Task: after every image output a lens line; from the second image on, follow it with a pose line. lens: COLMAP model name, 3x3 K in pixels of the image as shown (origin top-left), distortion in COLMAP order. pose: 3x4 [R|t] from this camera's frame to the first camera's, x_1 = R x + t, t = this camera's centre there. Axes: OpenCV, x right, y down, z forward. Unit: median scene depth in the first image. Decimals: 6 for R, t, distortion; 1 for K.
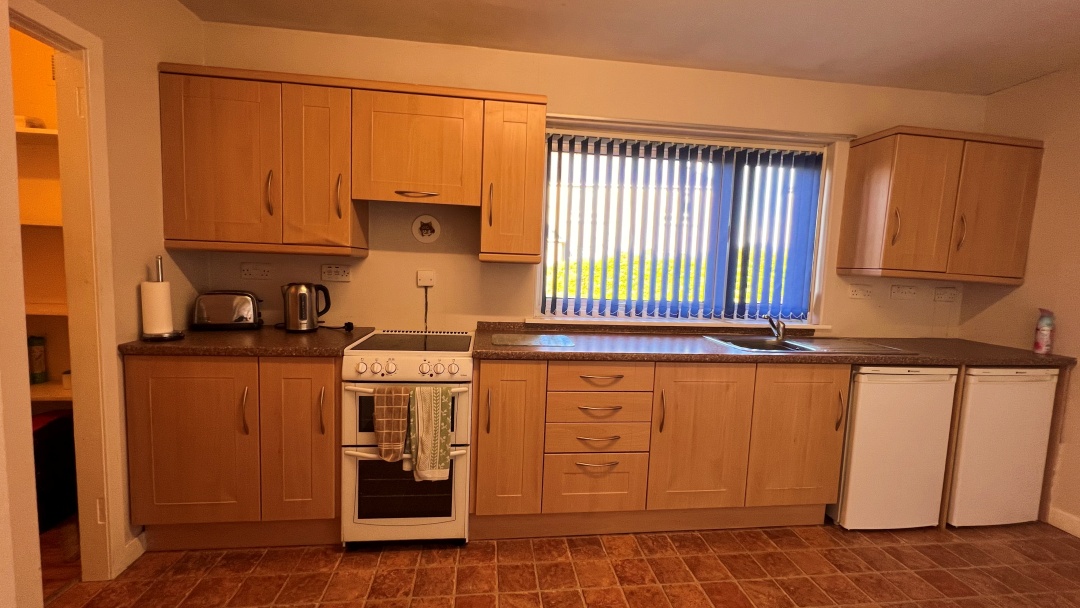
lens RADIAL K [[446.1, 0, 546.7], [0, 446.1, 304.9], [0, 0, 1]] dist [-0.003573, 0.000088]
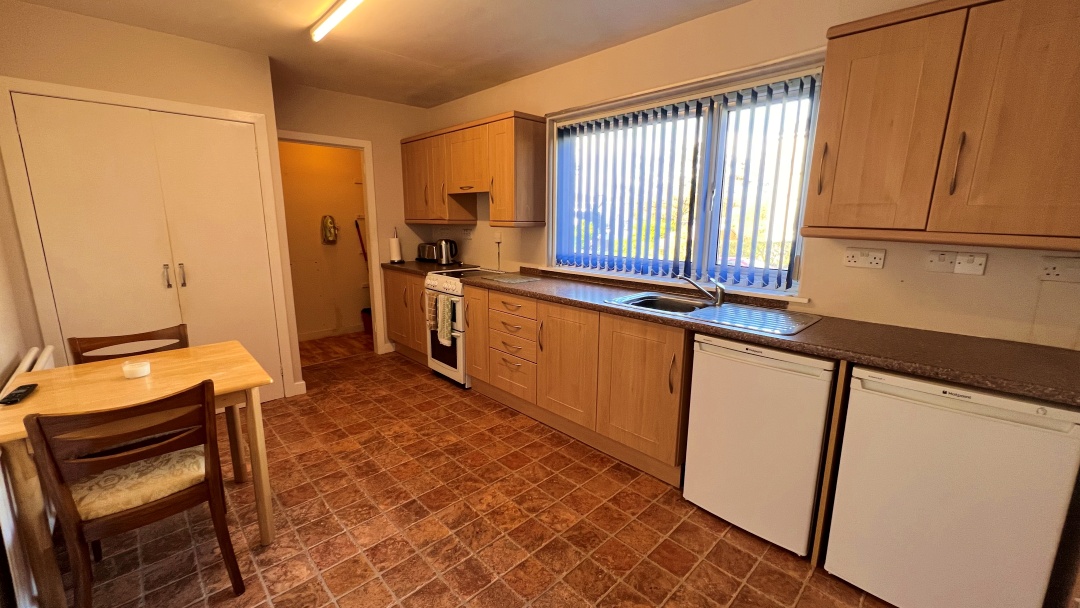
lens RADIAL K [[446.1, 0, 537.3], [0, 446.1, 305.7], [0, 0, 1]] dist [-0.003573, 0.000088]
pose [[0.585235, 0.125515, -0.801090, 1.337802], [-0.053844, 0.991782, 0.116057, -0.010256], [0.809074, -0.024787, 0.587184, 0.195059]]
